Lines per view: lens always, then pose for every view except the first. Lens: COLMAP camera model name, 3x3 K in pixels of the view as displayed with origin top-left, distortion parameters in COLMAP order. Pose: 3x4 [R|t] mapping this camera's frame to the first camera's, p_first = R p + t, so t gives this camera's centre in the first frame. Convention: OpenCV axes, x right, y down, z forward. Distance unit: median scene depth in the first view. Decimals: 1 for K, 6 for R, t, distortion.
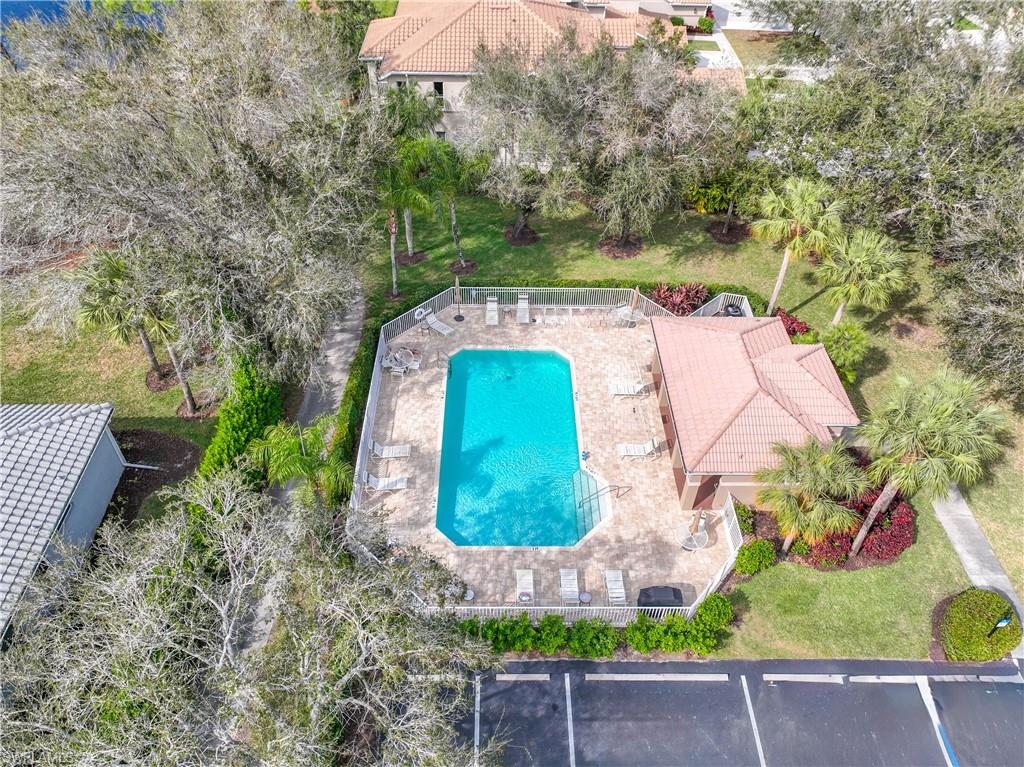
lens RADIAL K [[711.1, 0, 512.0], [0, 711.1, 383.5], [0, 0, 1]] dist [0.004816, 0.007235]
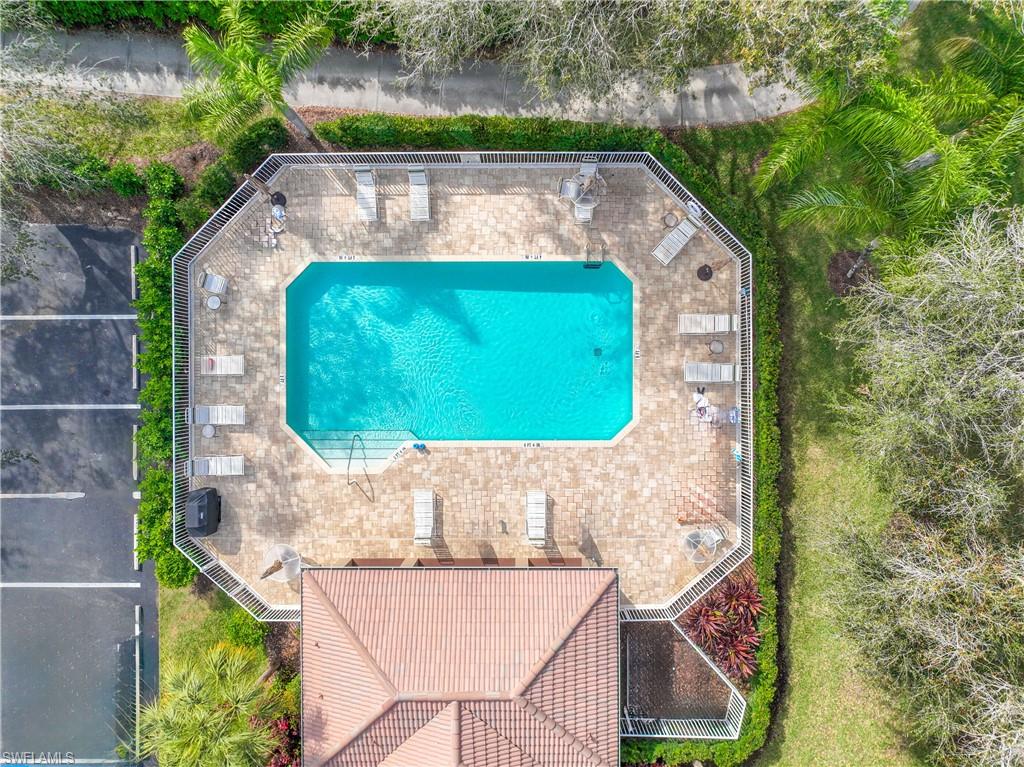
lens RADIAL K [[711.1, 0, 512.0], [0, 711.1, 383.5], [0, 0, 1]] dist [0.004816, 0.007235]
pose [[-0.007377, 0.999798, -0.018713, 0.048940], [-0.704378, 0.008087, 0.709779, -0.538099], [0.709786, 0.018417, 0.704176, 0.546921]]
